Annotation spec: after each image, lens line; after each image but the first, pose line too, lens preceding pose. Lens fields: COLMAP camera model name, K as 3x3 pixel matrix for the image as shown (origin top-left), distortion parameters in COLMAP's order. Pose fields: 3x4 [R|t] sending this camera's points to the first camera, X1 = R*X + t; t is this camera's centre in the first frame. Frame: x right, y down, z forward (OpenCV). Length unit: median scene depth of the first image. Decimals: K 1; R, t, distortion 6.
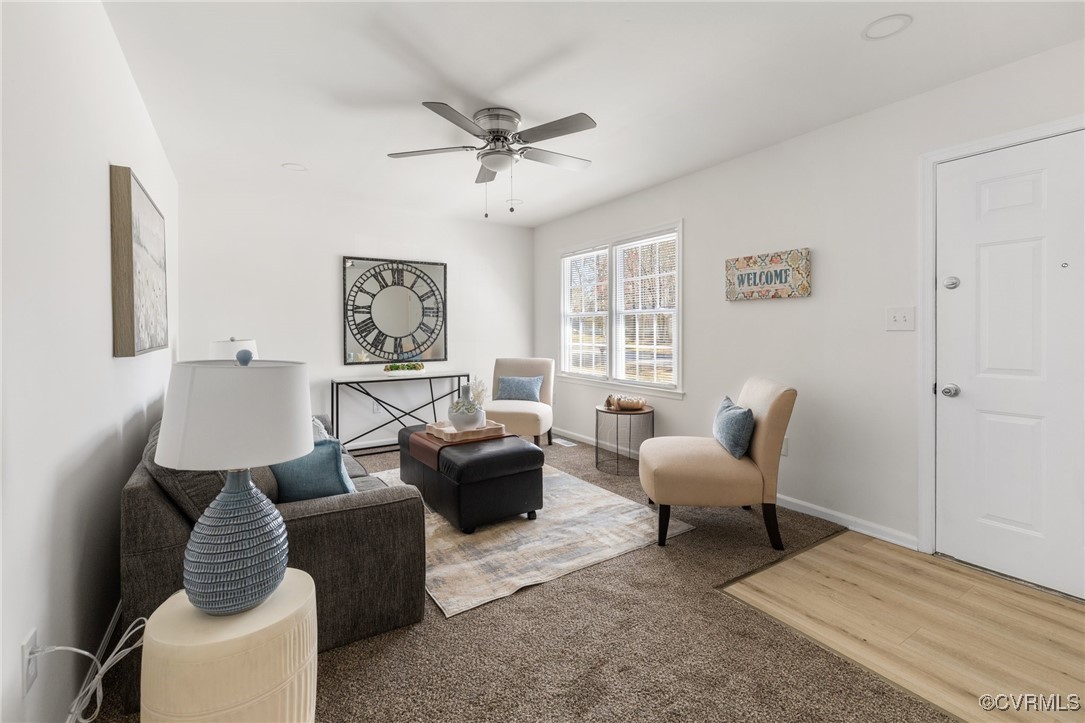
lens RADIAL K [[478.1, 0, 542.2], [0, 478.1, 335.7], [0, 0, 1]] dist [-0.000829, -0.000222]
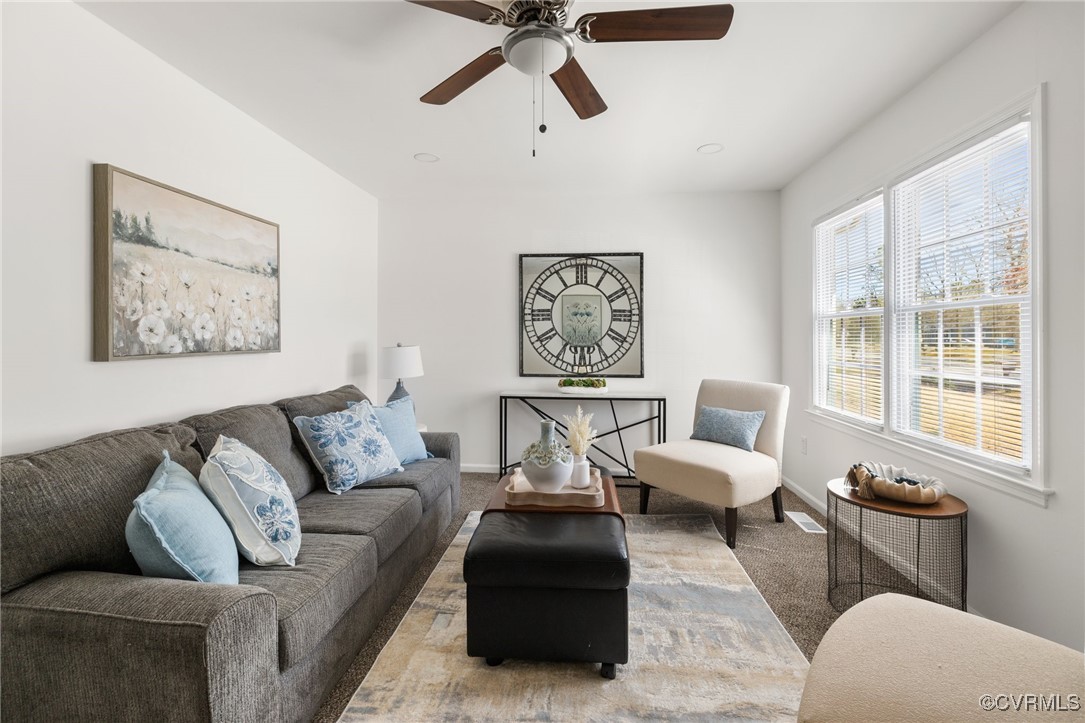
lens RADIAL K [[478.1, 0, 542.2], [0, 478.1, 335.7], [0, 0, 1]] dist [-0.000829, -0.000222]
pose [[0.788123, 0.005539, -0.615492, 0.157226], [-0.016632, 0.999786, -0.012300, -0.003933], [0.615292, 0.019931, 0.788047, 0.304059]]
